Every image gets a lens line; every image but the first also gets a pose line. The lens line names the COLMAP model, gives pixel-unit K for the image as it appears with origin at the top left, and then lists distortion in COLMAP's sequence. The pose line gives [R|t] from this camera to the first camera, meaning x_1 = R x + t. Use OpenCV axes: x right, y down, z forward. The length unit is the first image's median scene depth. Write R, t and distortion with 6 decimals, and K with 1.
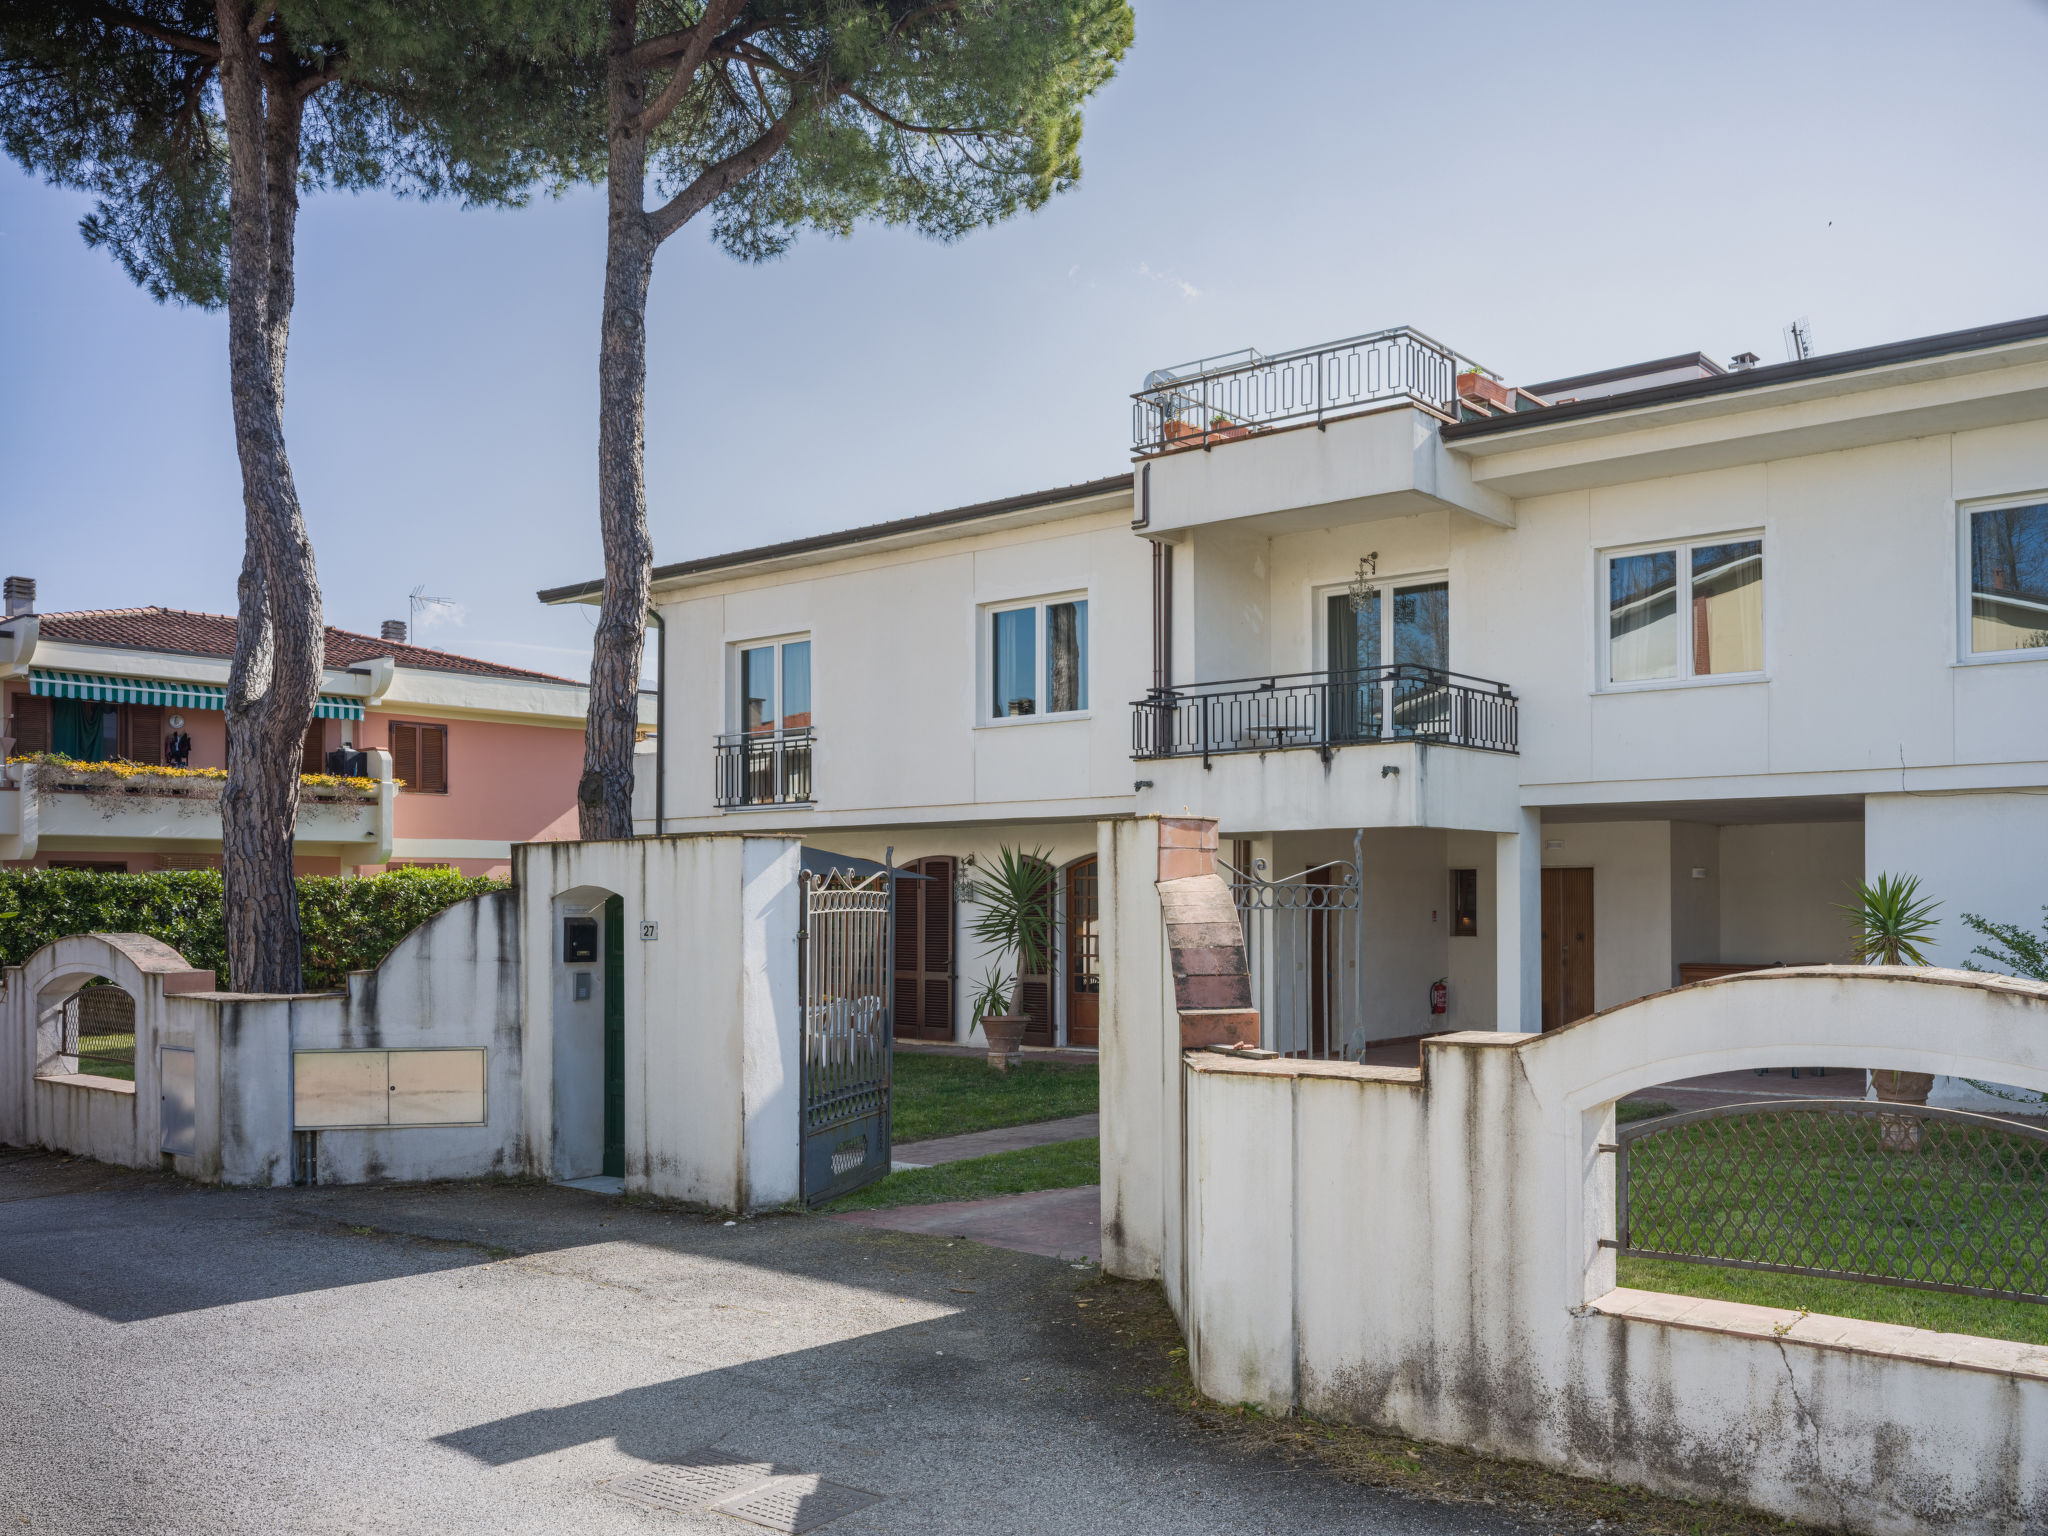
lens RADIAL K [[1698.9, 0, 1243.1], [0, 1698.9, 897.3], [0, 0, 1]] dist [-0.017826, 0.010455]
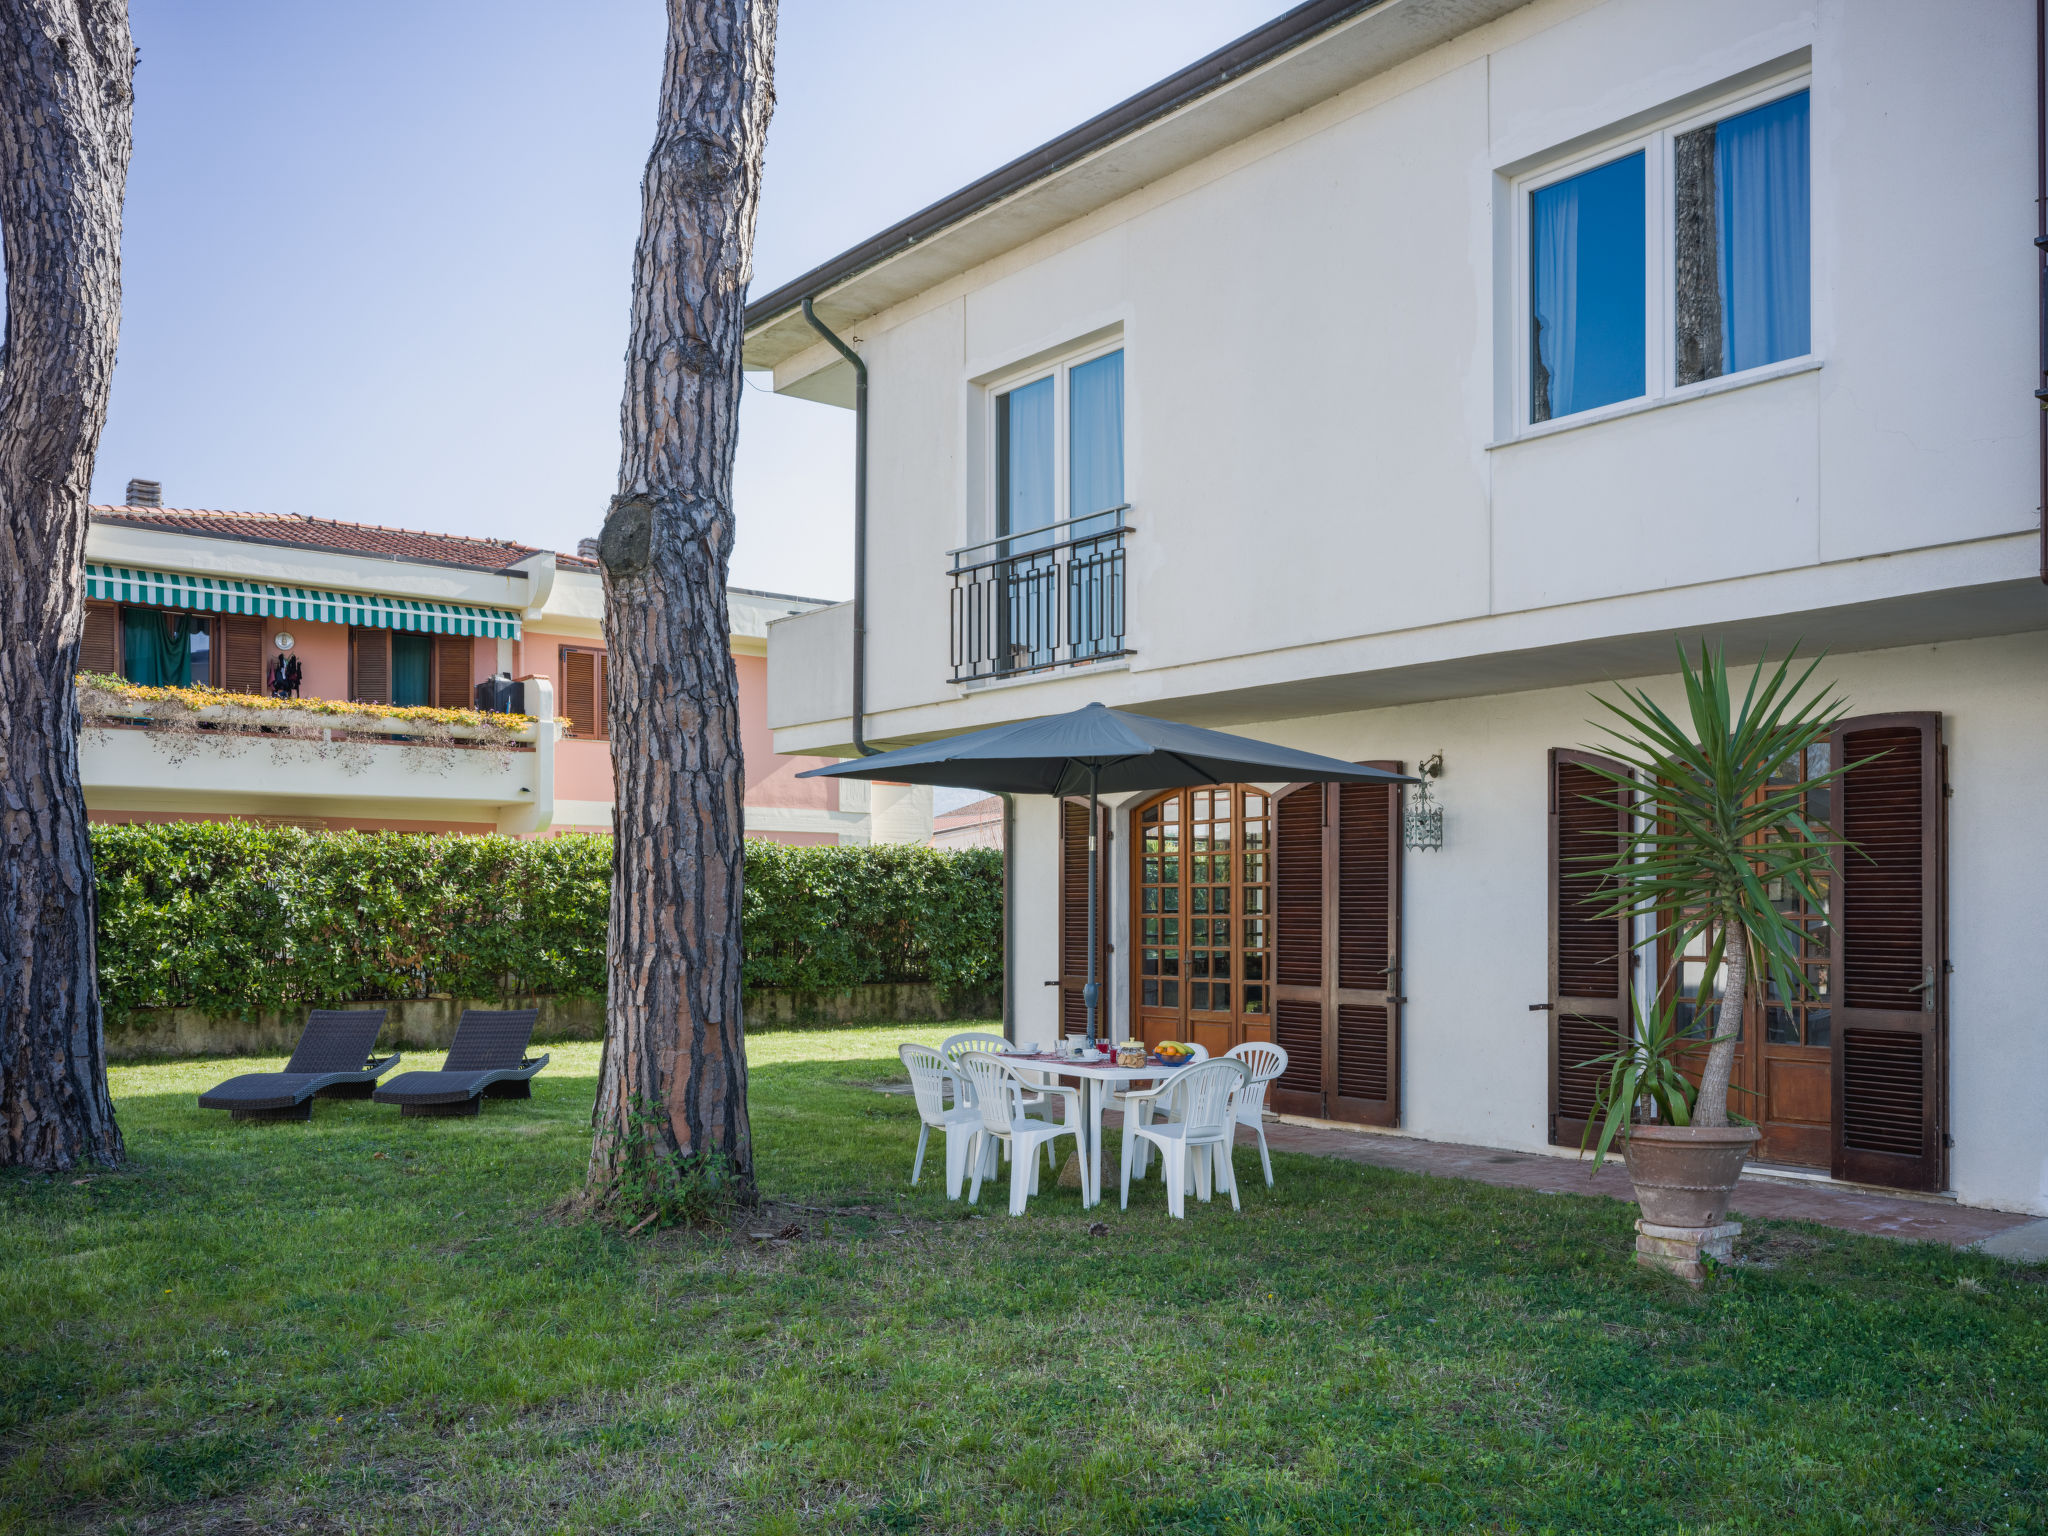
lens RADIAL K [[1703.3, 0, 1124.4], [0, 1703.3, 907.3], [0, 0, 1]] dist [-0.015146, 0.012928]
pose [[0.975087, 0.001999, -0.221814, -0.168452], [-0.001864, 0.999998, 0.000817, 0.023575], [0.221815, -0.000383, 0.975089, 0.598098]]
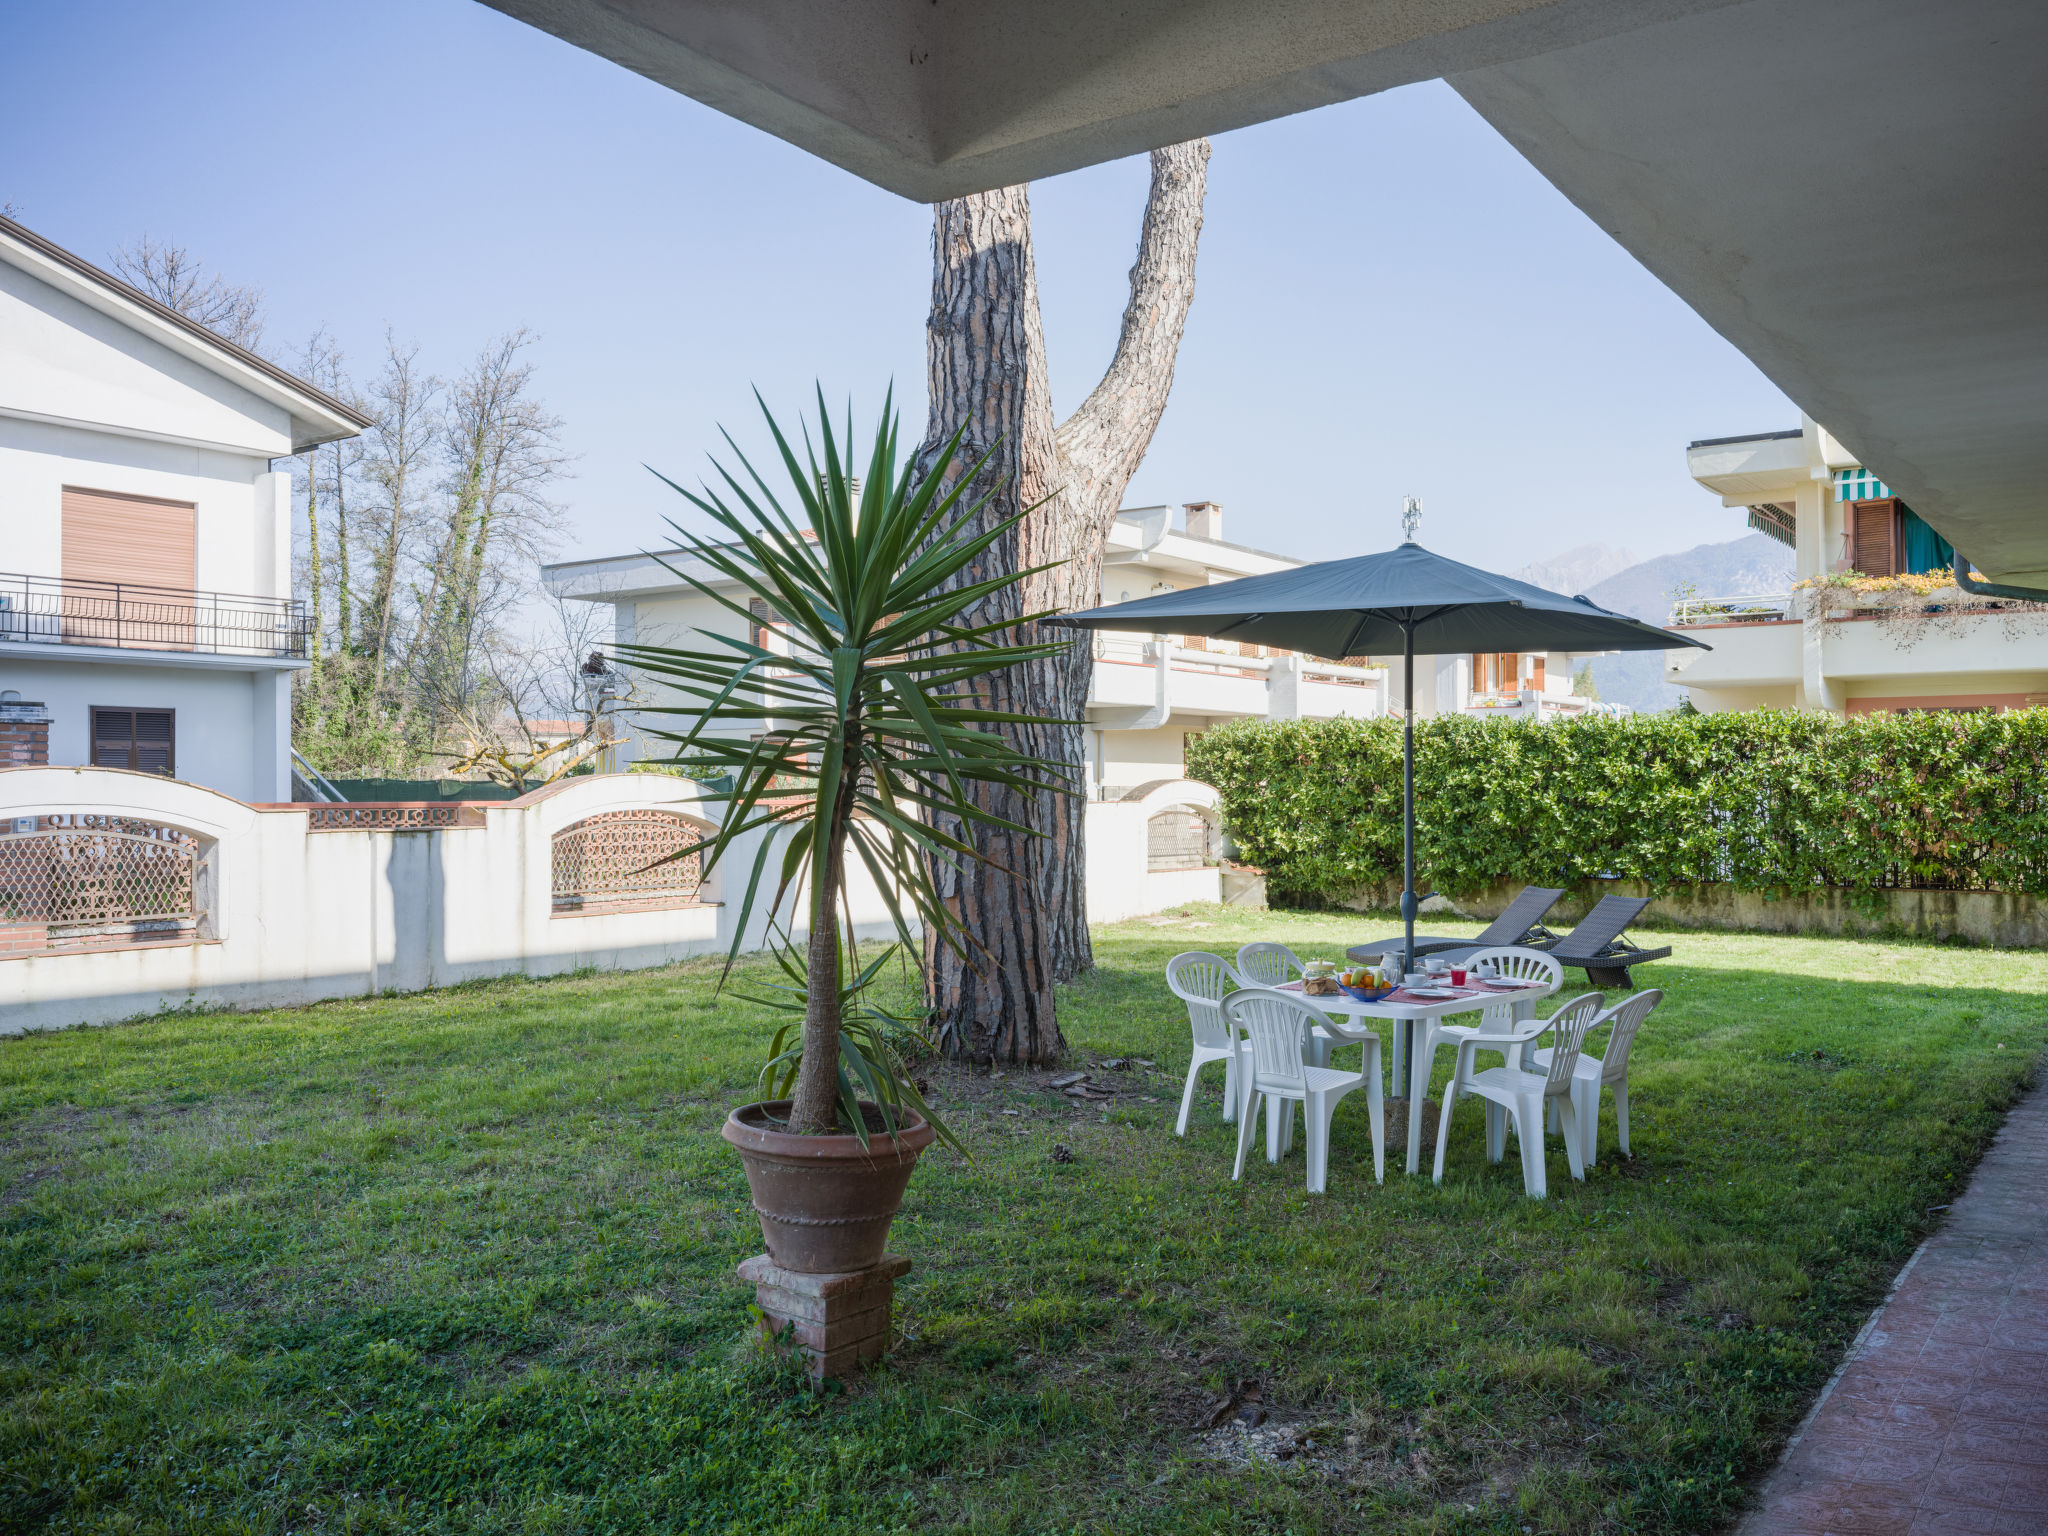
lens RADIAL K [[1703.3, 0, 1113.8], [0, 1703.3, 782.1], [0, 0, 1]] dist [-0.015146, 0.012928]
pose [[0.041837, -0.001451, -0.999123, 0.113319], [0.001428, 0.999998, -0.001393, 0.021064], [0.999123, -0.001368, 0.041839, 0.993999]]
